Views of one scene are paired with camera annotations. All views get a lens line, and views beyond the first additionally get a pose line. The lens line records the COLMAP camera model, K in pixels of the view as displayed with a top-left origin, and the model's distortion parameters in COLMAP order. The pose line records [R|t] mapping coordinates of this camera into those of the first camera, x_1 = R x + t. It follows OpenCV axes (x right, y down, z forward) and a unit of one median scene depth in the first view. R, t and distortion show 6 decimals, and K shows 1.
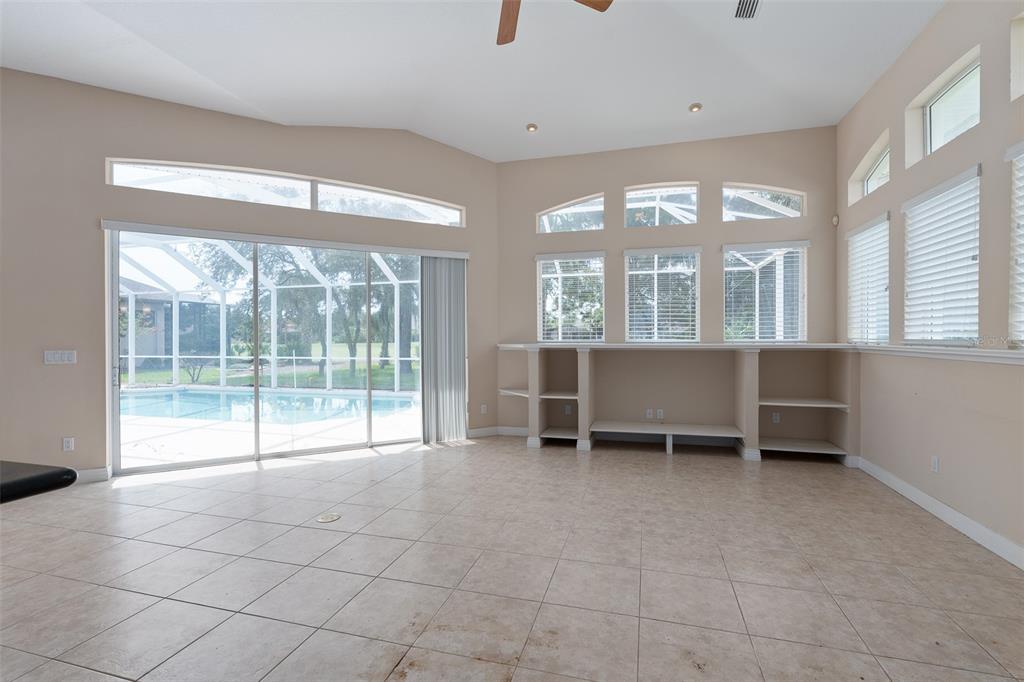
lens RADIAL K [[463.5, 0, 513.1], [0, 463.5, 335.1], [0, 0, 1]] dist [-0.002032, -0.000644]
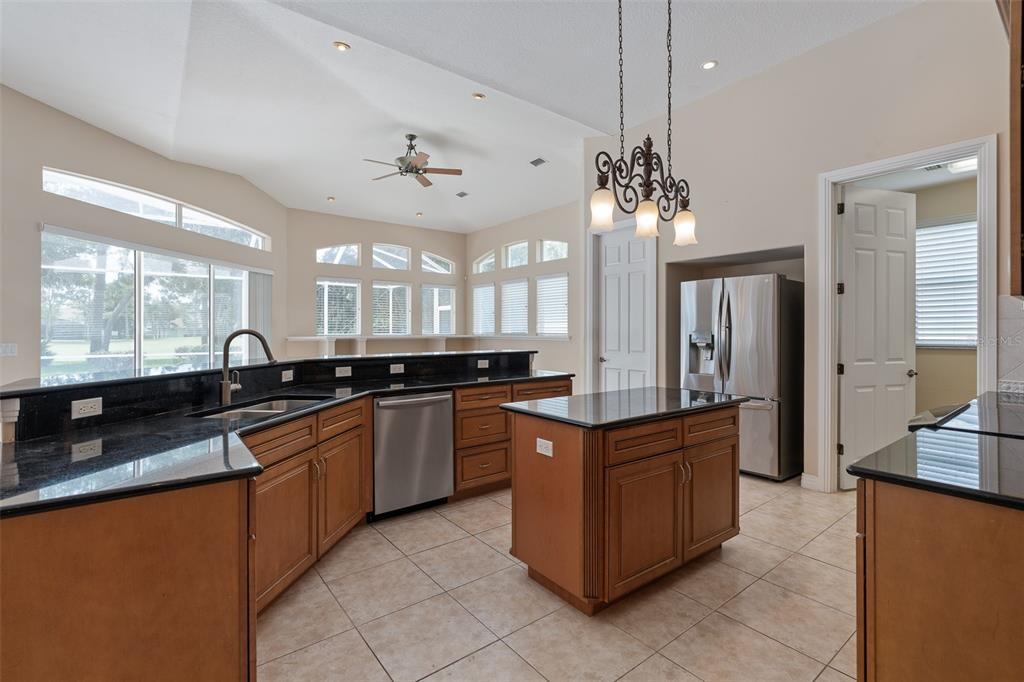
lens RADIAL K [[463.5, 0, 513.1], [0, 463.5, 335.1], [0, 0, 1]] dist [-0.002032, -0.000644]
pose [[0.585222, -0.002830, 0.810868, -0.908387], [-0.006747, 0.999942, 0.008360, -0.001377], [-0.810845, -0.010363, 0.585169, -0.442078]]
